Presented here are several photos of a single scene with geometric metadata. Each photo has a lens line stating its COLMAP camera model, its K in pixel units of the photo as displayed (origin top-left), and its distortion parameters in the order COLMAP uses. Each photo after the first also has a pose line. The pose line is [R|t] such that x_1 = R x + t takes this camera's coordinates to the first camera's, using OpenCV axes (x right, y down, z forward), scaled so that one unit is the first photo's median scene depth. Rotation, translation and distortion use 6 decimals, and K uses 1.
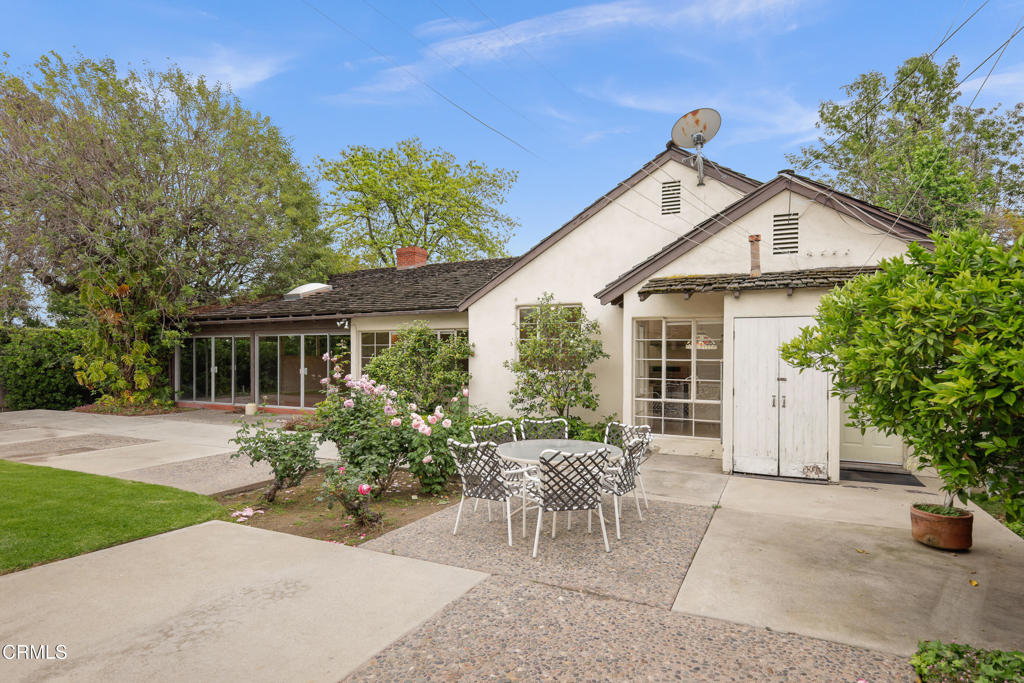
lens RADIAL K [[507.6, 0, 509.4], [0, 507.6, 348.8], [0, 0, 1]] dist [0.005713, 0.000711]
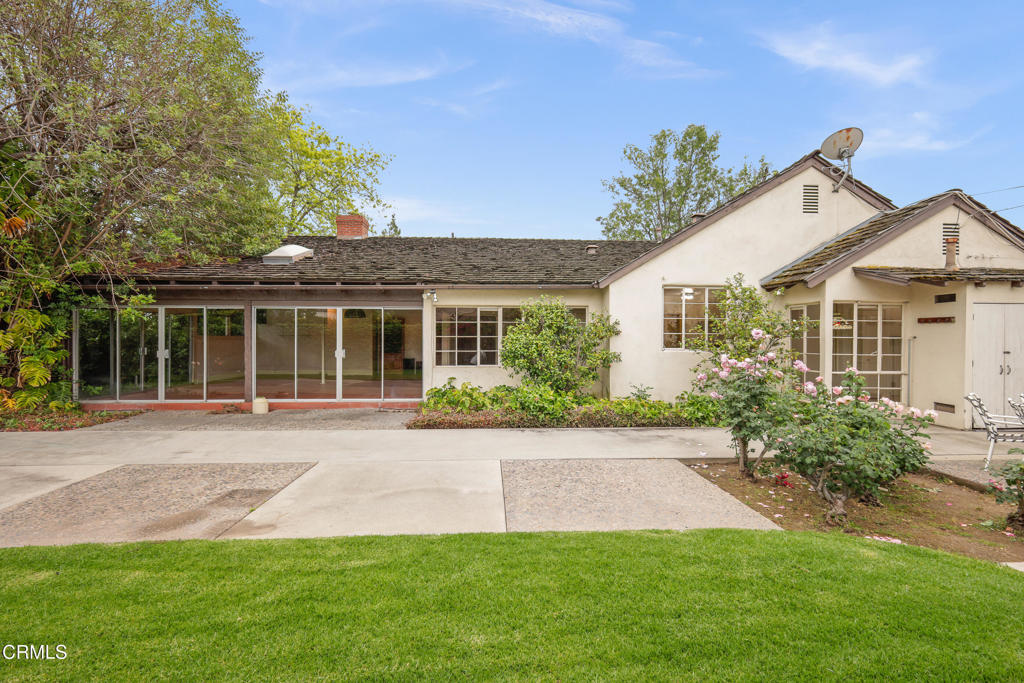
lens RADIAL K [[454.1, 0, 511.3], [0, 454.1, 339.3], [0, 0, 1]] dist [-0.000928, -0.001478]
pose [[0.888598, -0.000306, 0.458686, -0.592874], [-0.007256, 0.999865, 0.014724, 0.010356], [-0.458629, -0.016412, 0.888476, 0.297932]]
